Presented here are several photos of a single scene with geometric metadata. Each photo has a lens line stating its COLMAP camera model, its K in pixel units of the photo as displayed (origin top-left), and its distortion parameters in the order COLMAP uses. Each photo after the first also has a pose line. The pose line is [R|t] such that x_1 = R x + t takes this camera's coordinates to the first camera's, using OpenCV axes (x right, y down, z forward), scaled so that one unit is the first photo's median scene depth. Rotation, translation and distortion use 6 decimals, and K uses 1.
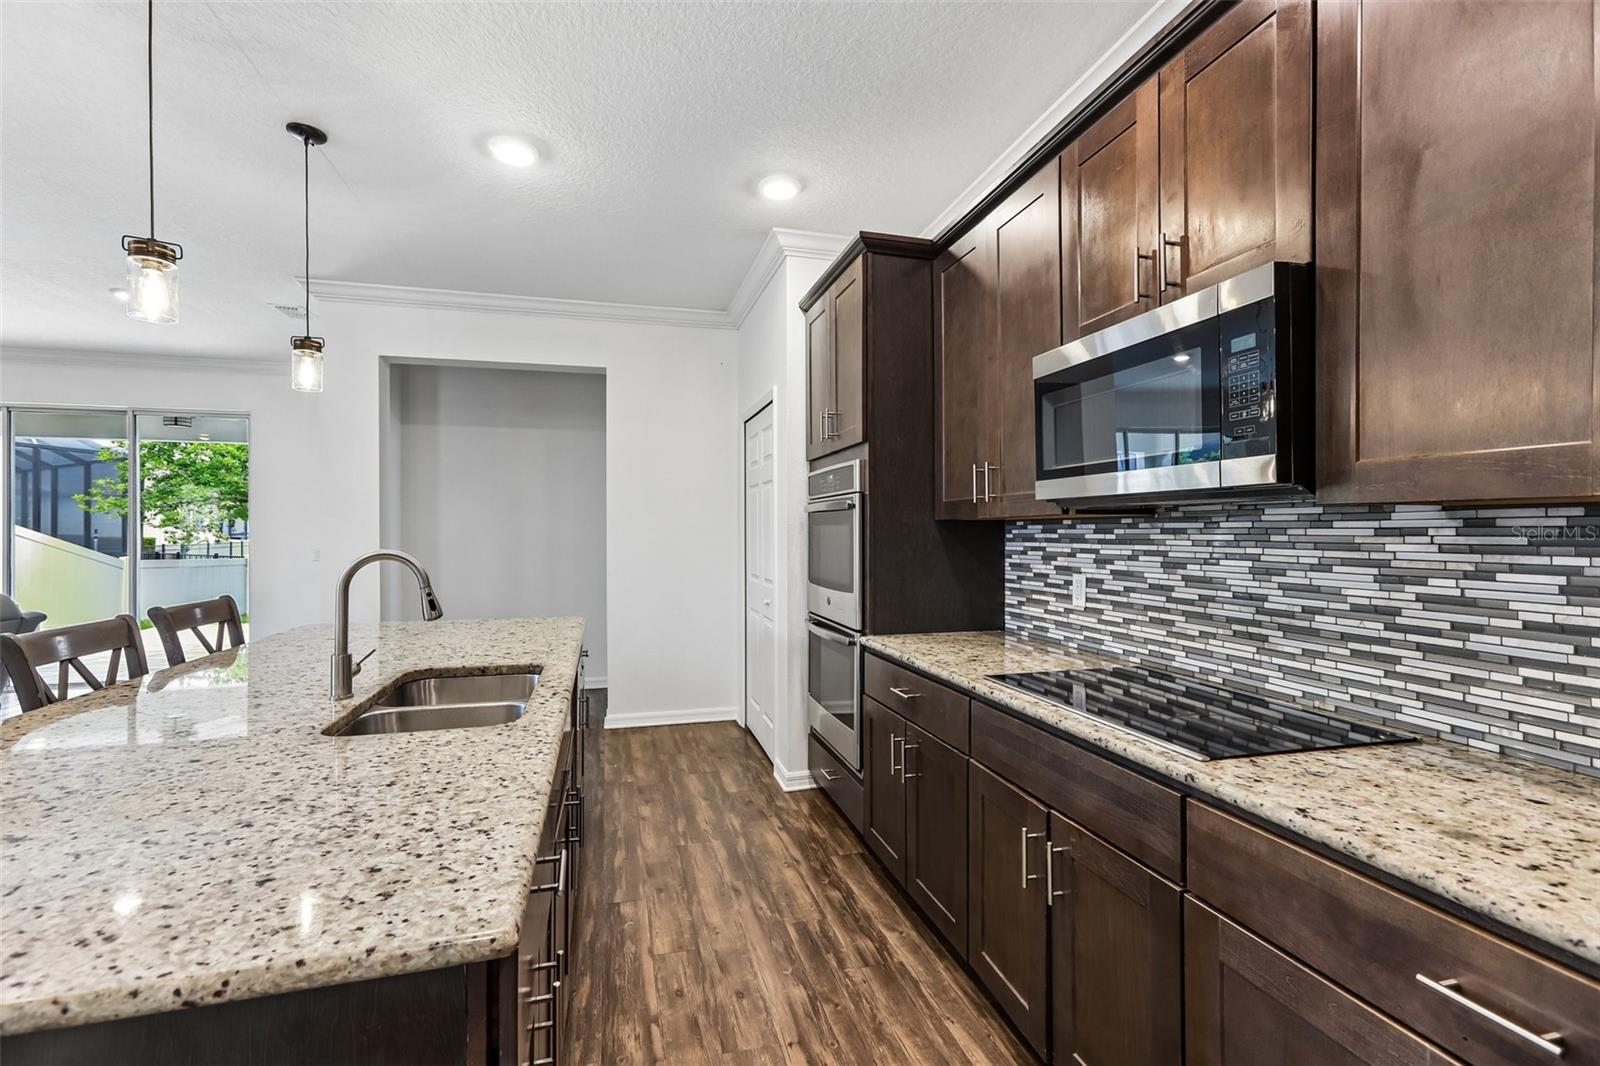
lens RADIAL K [[710.9, 0, 793.4], [0, 710.9, 530.2], [0, 0, 1]] dist [-0.016138, 0.023150]
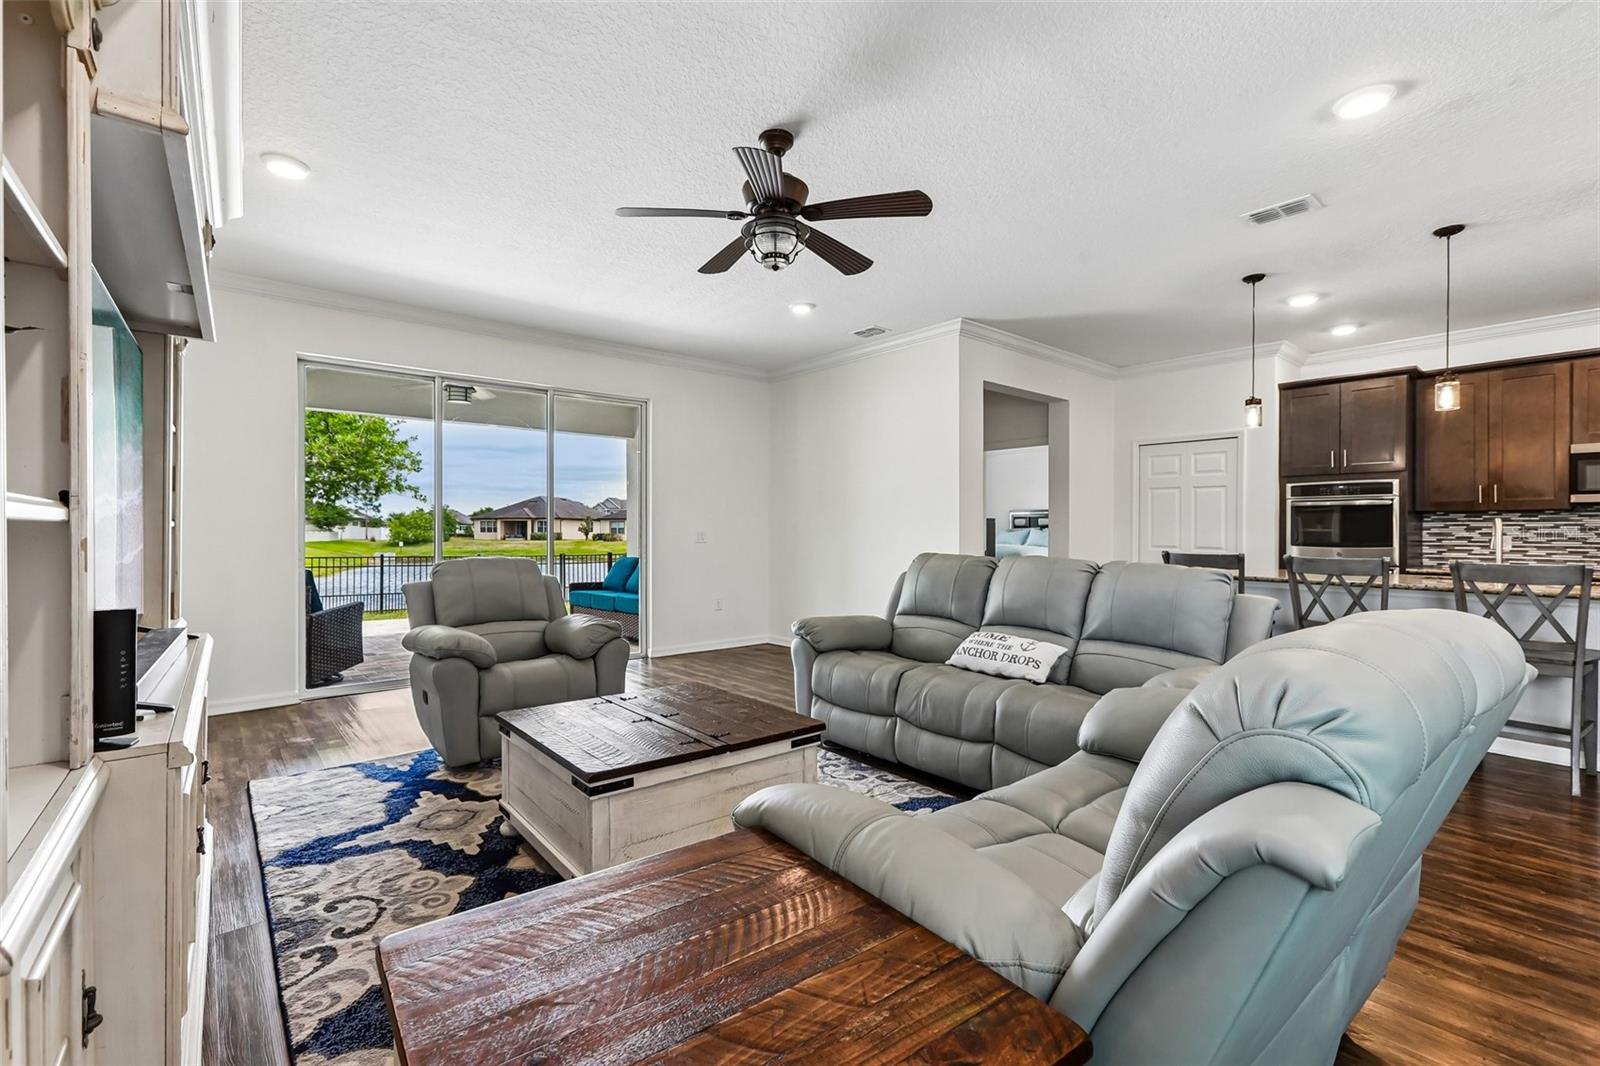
lens RADIAL K [[713.6, 0, 794.3], [0, 713.6, 531.8], [0, 0, 1]] dist [-0.013475, 0.016313]
pose [[0.906386, 0.005925, 0.422409, -2.685389], [-0.007438, 0.999970, 0.001933, 0.064689], [-0.422385, -0.004894, 0.906403, -0.099357]]
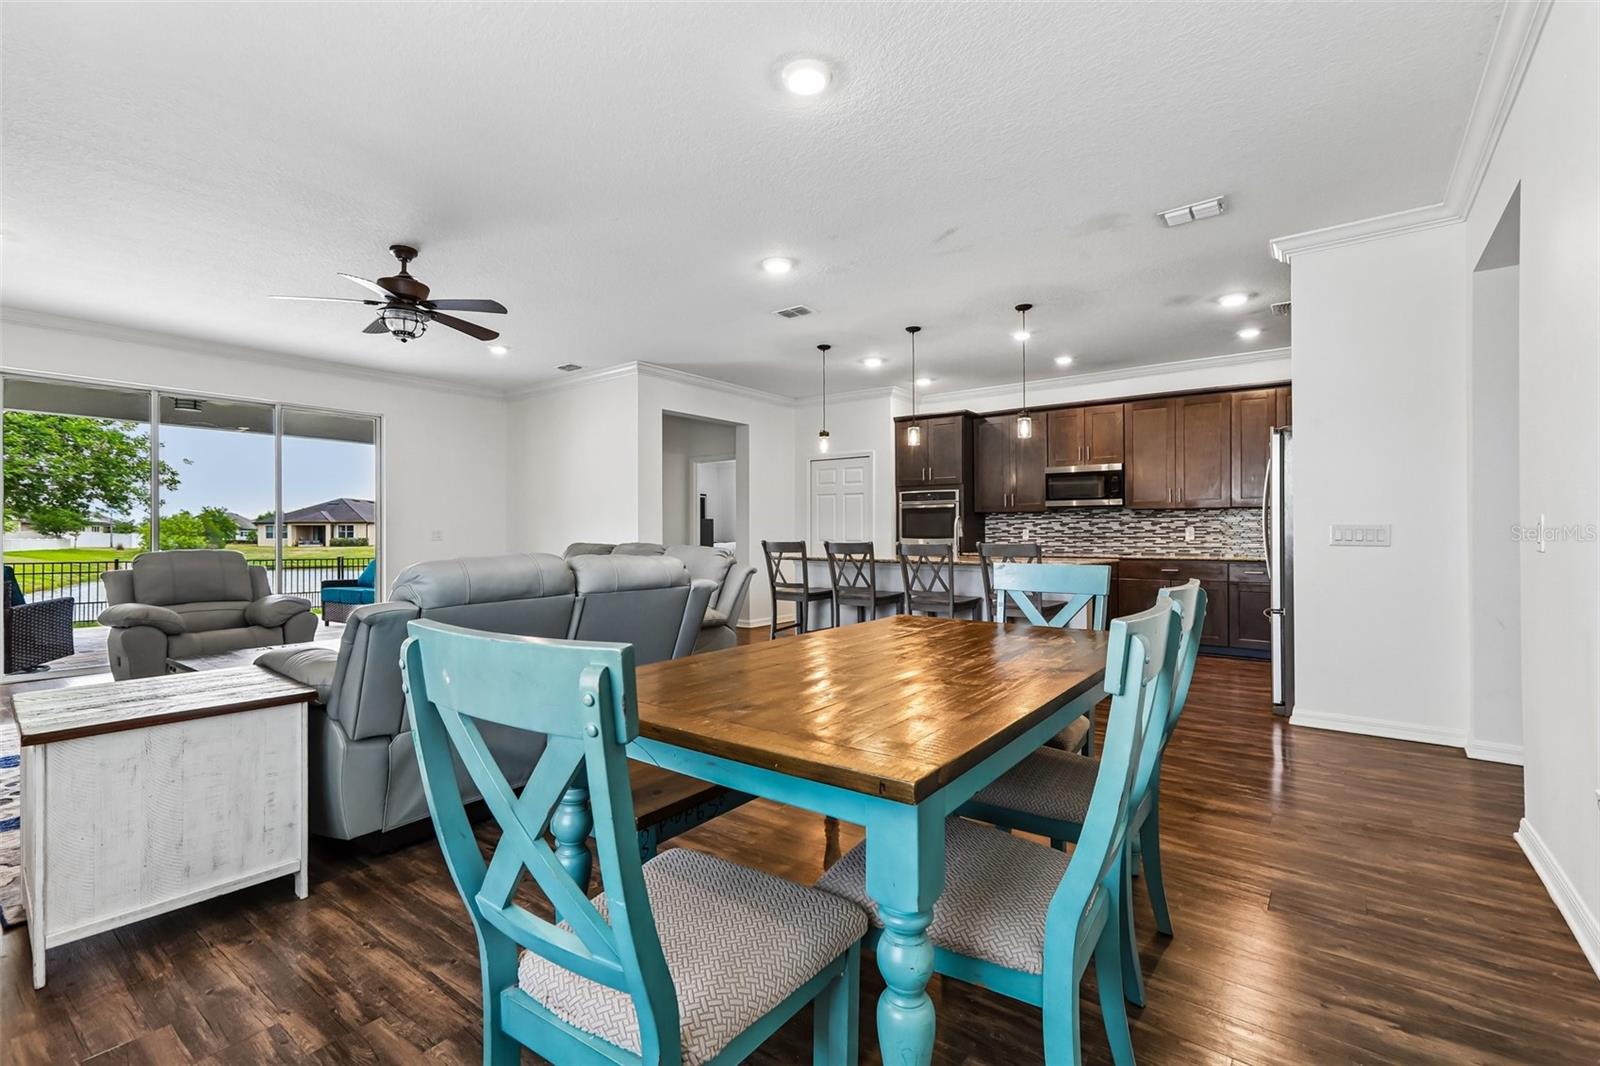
lens RADIAL K [[713.6, 0, 794.3], [0, 713.6, 531.8], [0, 0, 1]] dist [-0.013475, 0.016313]
pose [[0.792122, 0.002798, 0.610356, -2.503725], [-0.000858, 0.999994, -0.003471, 0.088785], [-0.610362, 0.002225, 0.792119, -0.959234]]
